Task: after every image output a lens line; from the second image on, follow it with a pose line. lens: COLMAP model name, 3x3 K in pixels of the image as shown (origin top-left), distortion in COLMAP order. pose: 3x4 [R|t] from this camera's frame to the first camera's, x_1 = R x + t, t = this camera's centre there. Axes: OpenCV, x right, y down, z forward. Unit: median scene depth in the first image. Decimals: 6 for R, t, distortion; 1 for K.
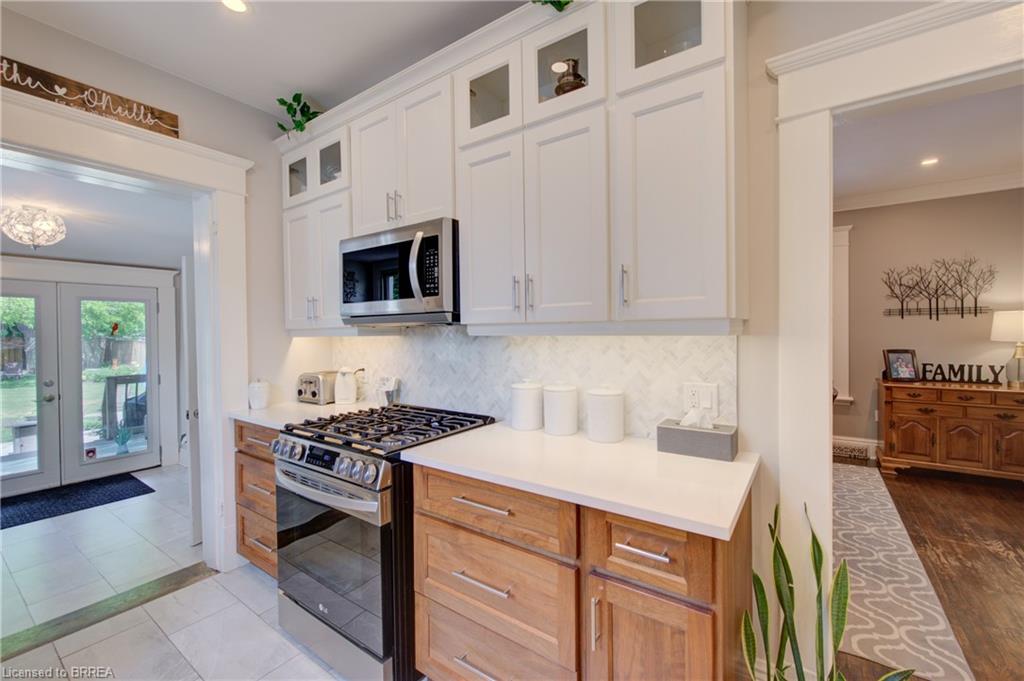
lens RADIAL K [[420.4, 0, 532.0], [0, 420.4, 336.0], [0, 0, 1]] dist [-0.001002, -0.000266]
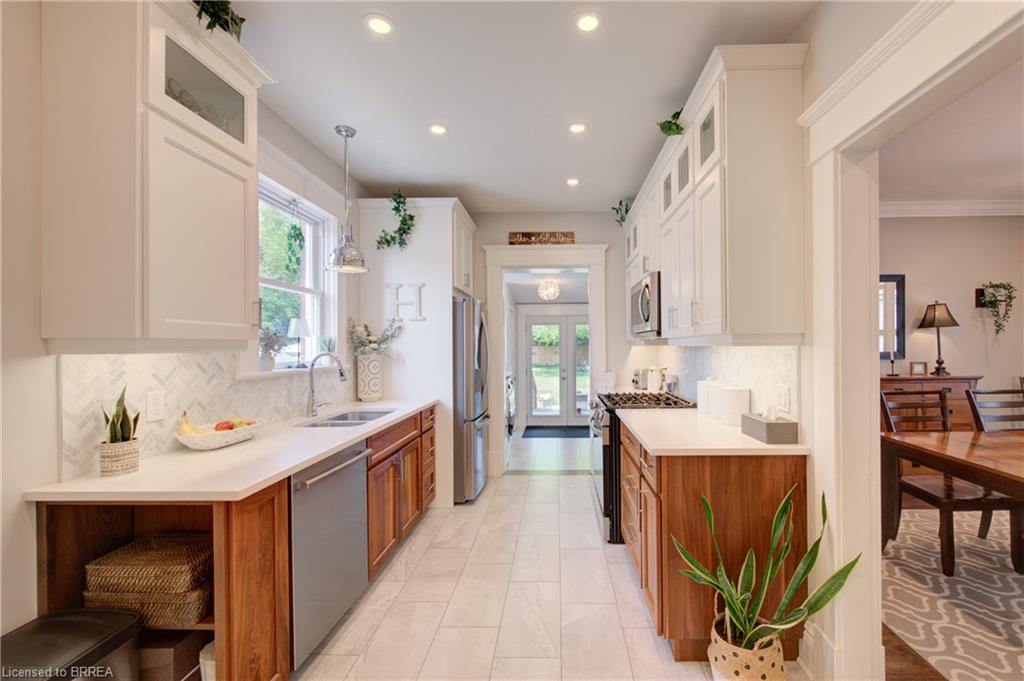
lens RADIAL K [[427.9, 0, 542.6], [0, 427.9, 344.6], [0, 0, 1]] dist [-0.002919, -0.000572]
pose [[0.530418, 0.003708, -0.847728, 0.940474], [-0.007246, 0.999974, -0.000160, 0.000497], [0.847706, 0.006227, 0.530431, -0.213793]]
